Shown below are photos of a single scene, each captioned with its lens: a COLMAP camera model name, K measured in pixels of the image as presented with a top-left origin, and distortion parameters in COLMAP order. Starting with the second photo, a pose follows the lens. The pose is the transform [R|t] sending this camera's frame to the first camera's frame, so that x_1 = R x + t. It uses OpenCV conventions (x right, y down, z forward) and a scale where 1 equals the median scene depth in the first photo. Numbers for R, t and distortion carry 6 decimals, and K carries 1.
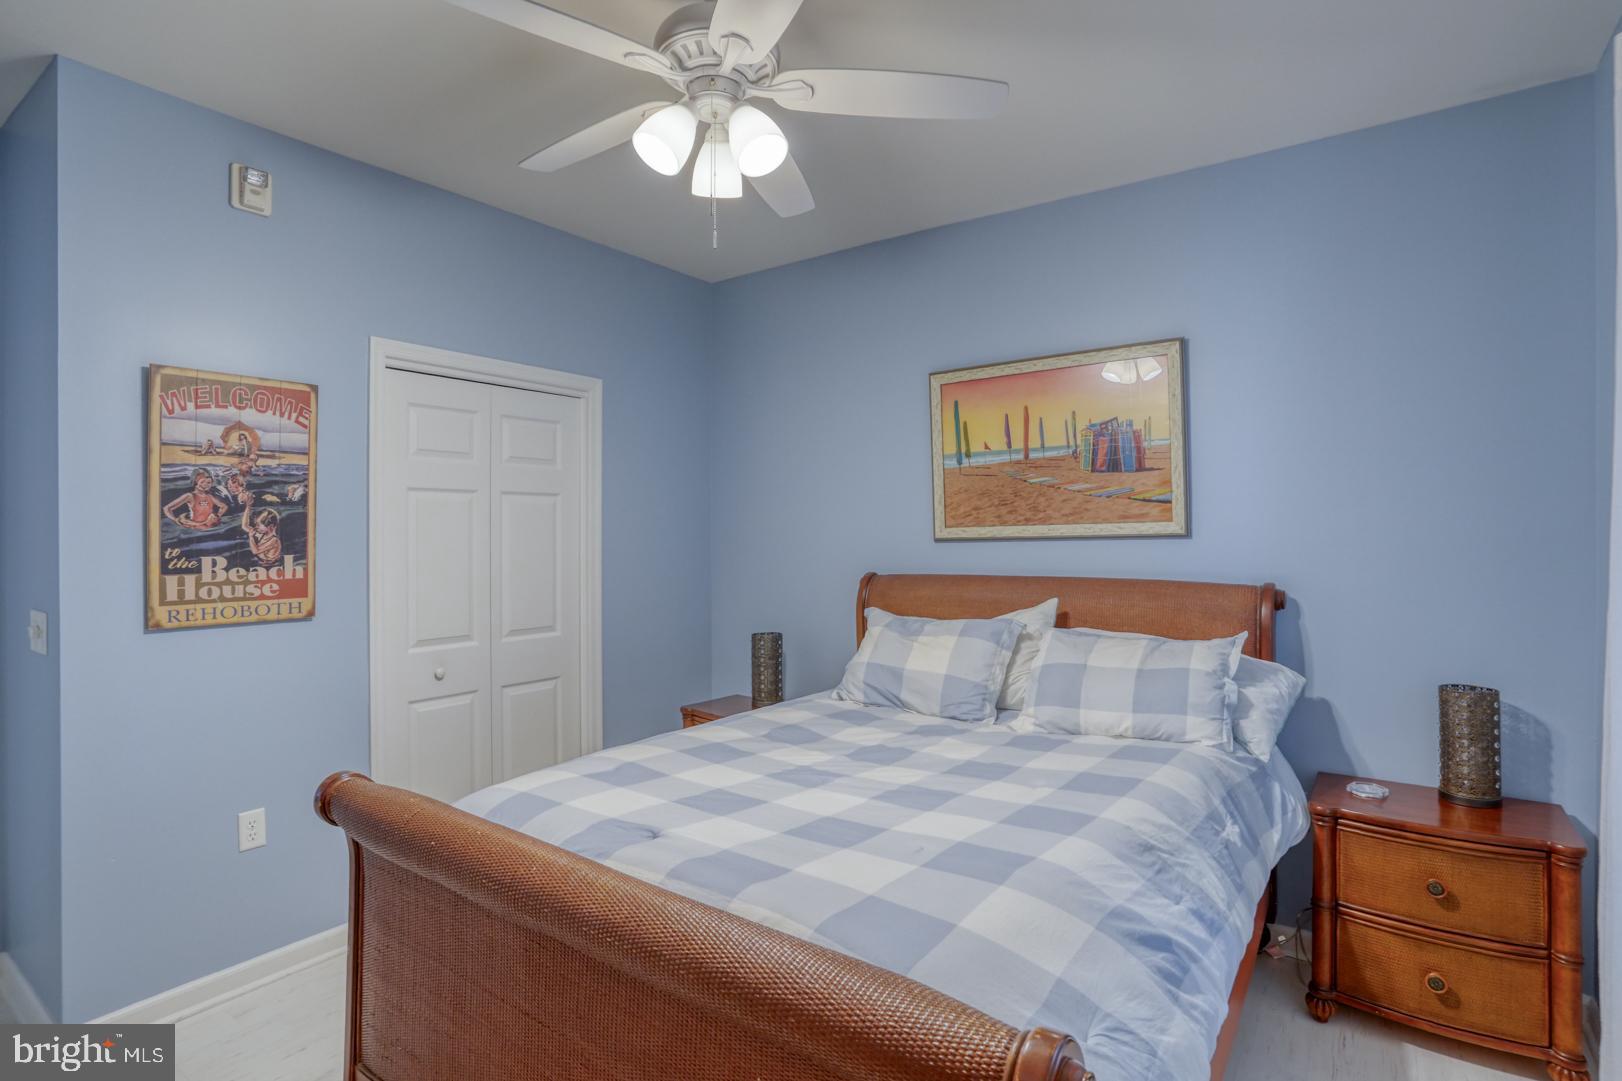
lens RADIAL K [[801.6, 0, 810.6], [0, 801.6, 532.2], [0, 0, 1]] dist [-0.037358, 0.010387]
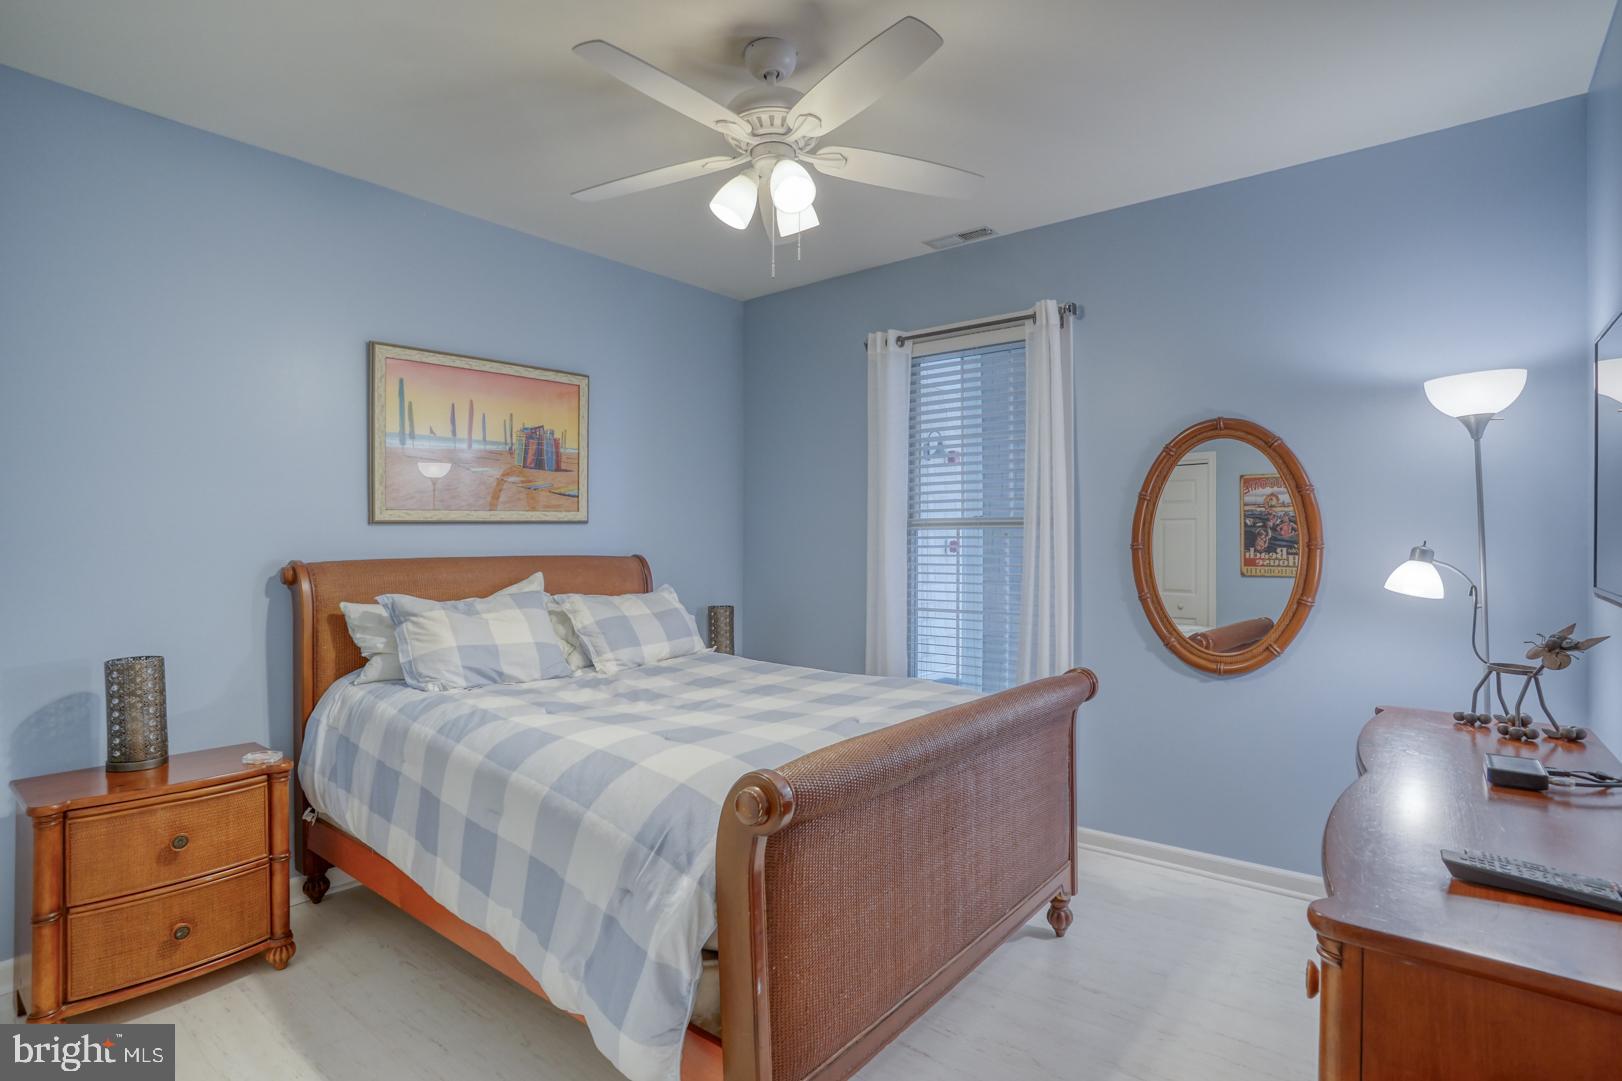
lens RADIAL K [[801.6, 0, 810.9], [0, 801.6, 539.3], [0, 0, 1]] dist [-0.037358, 0.010387]
pose [[0.090028, 0.000790, 0.995939, -0.801940], [-0.006235, 0.999981, -0.000230, 0.029548], [-0.995920, -0.006189, 0.090031, 0.466376]]
